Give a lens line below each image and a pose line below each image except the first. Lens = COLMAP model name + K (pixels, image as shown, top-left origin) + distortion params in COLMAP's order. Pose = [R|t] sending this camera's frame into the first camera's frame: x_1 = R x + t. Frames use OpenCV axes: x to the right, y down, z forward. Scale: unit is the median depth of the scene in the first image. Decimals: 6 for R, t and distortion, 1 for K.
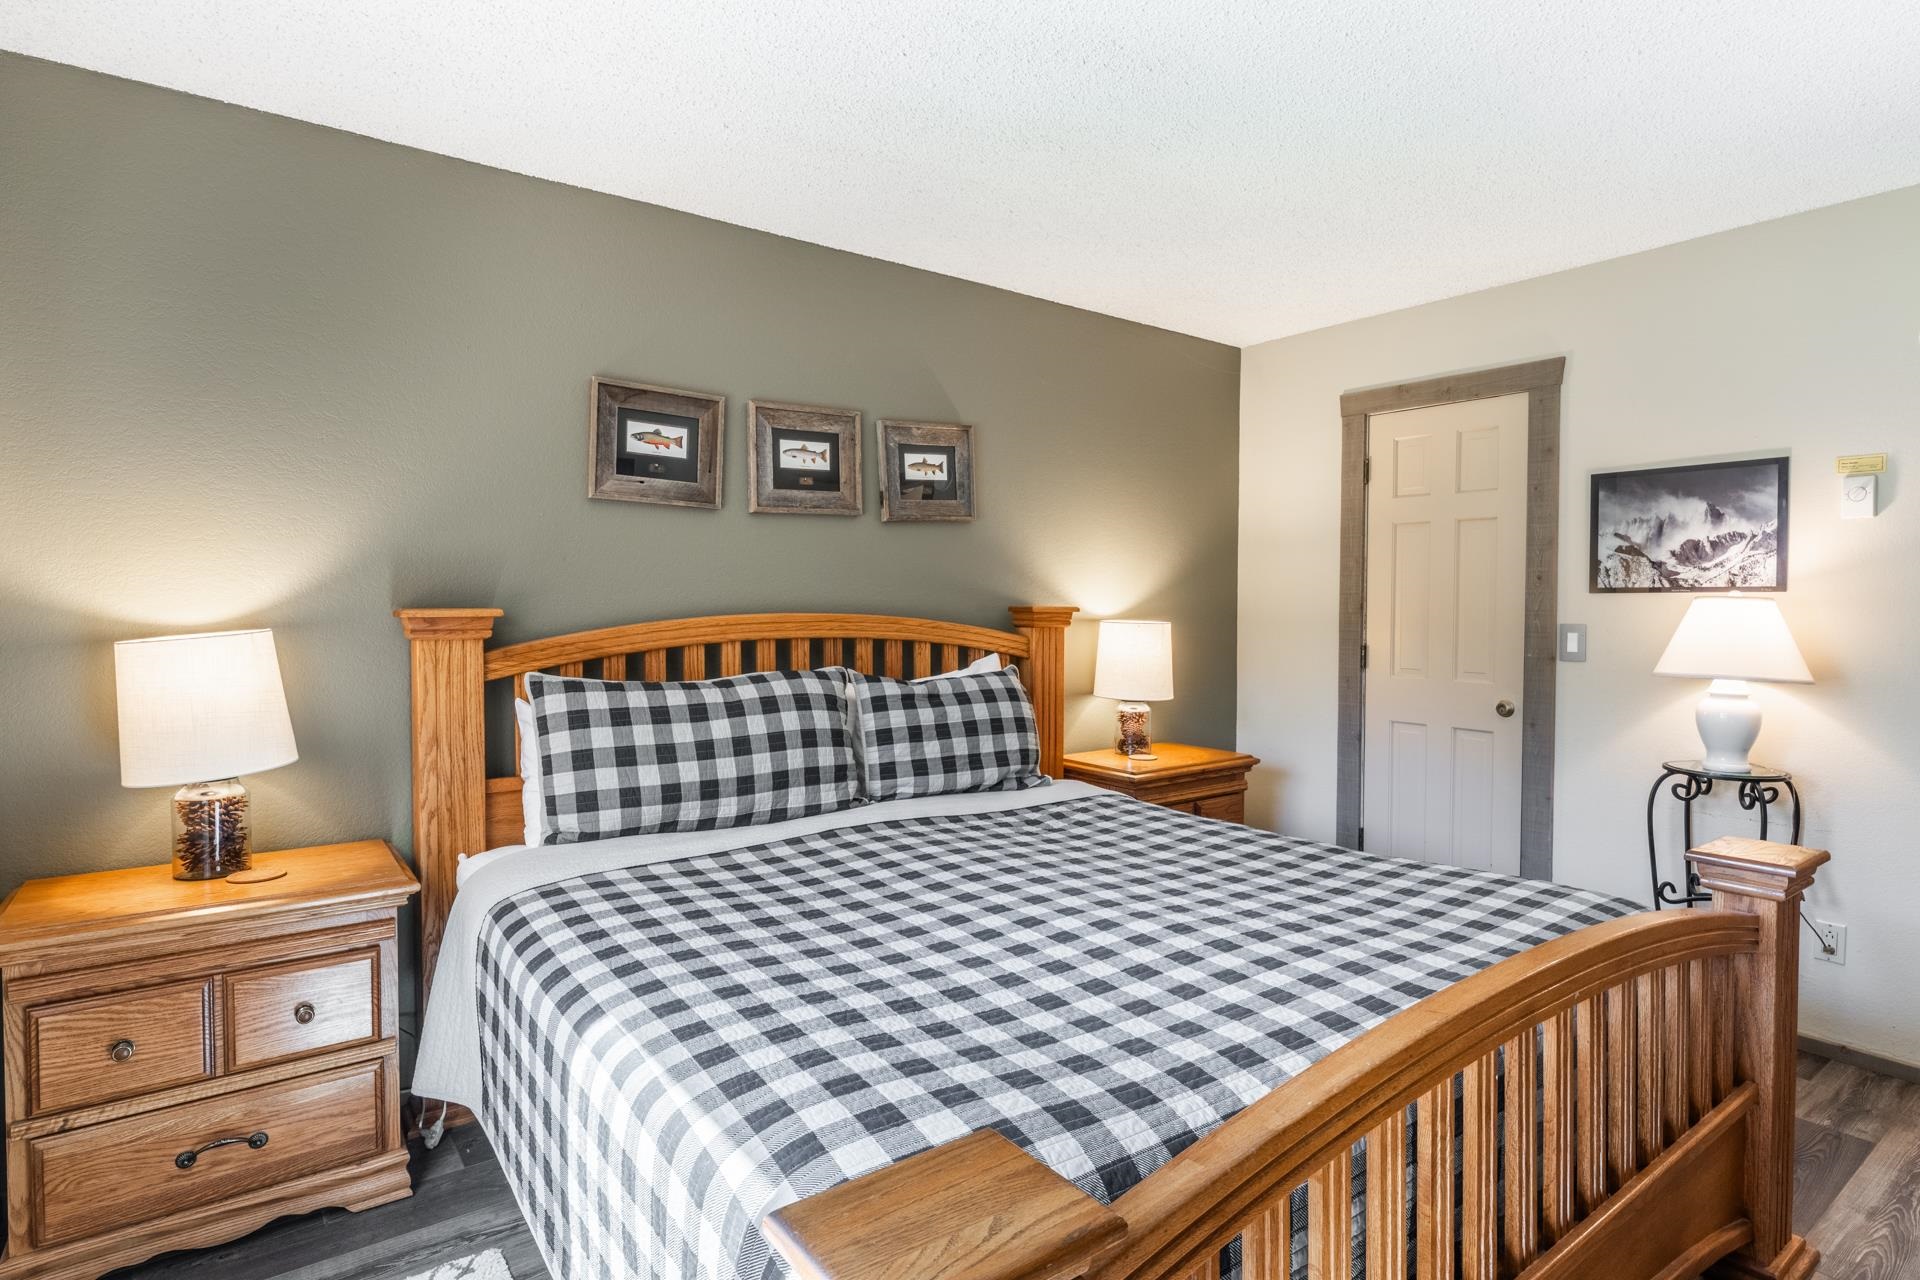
lens RADIAL K [[1006.2, 0, 965.8], [0, 1006.2, 632.4], [0, 0, 1]] dist [-0.003227, -0.001141]
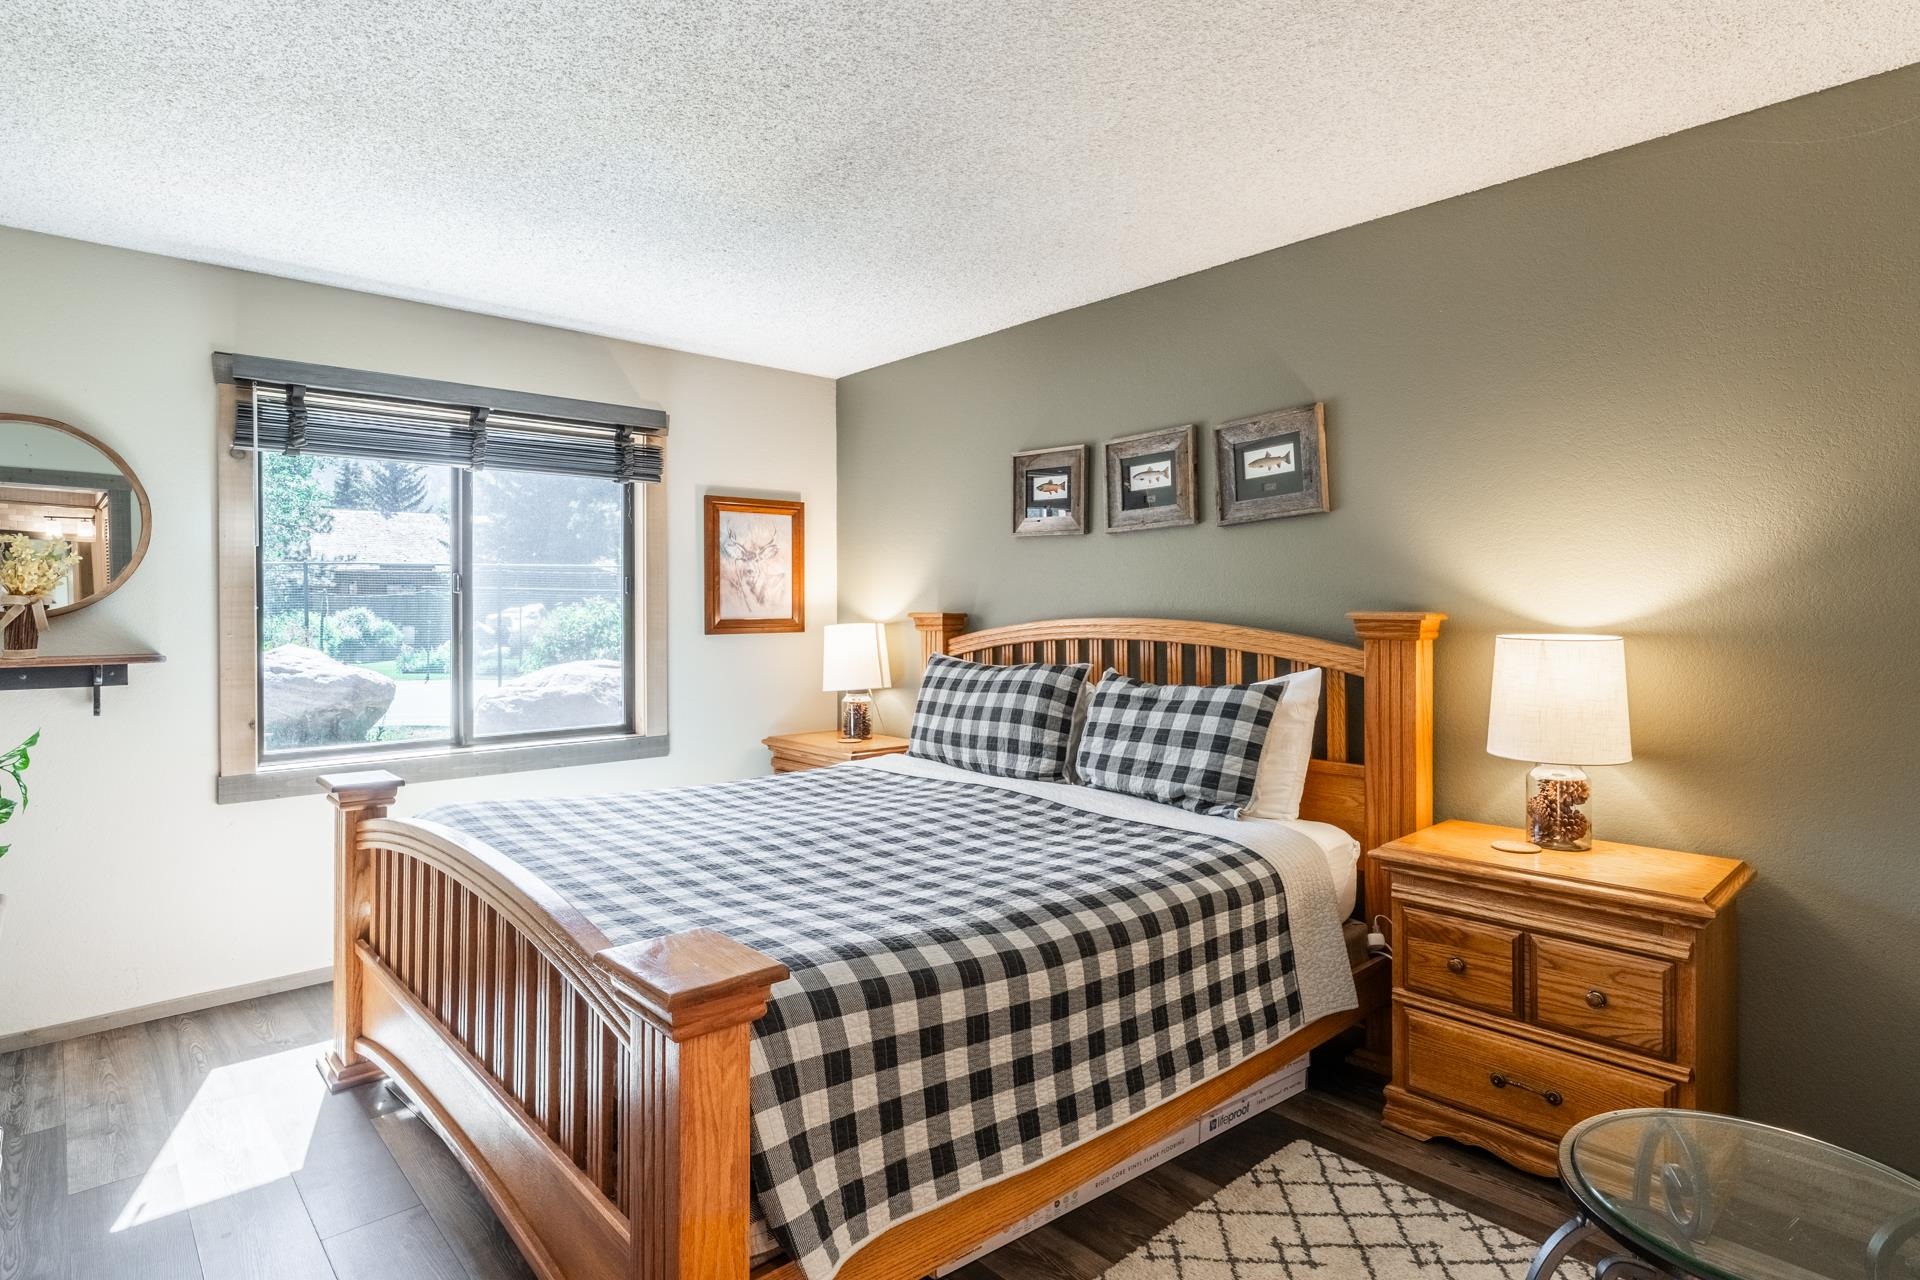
lens RADIAL K [[991.4, 0, 967.1], [0, 991.4, 609.5], [0, 0, 1]] dist [0.000764, -0.000791]
pose [[0.103774, 0.002466, -0.994598, 0.879984], [-0.024766, 0.999693, -0.000106, -0.022064], [0.994292, 0.024643, 0.103803, 0.660946]]
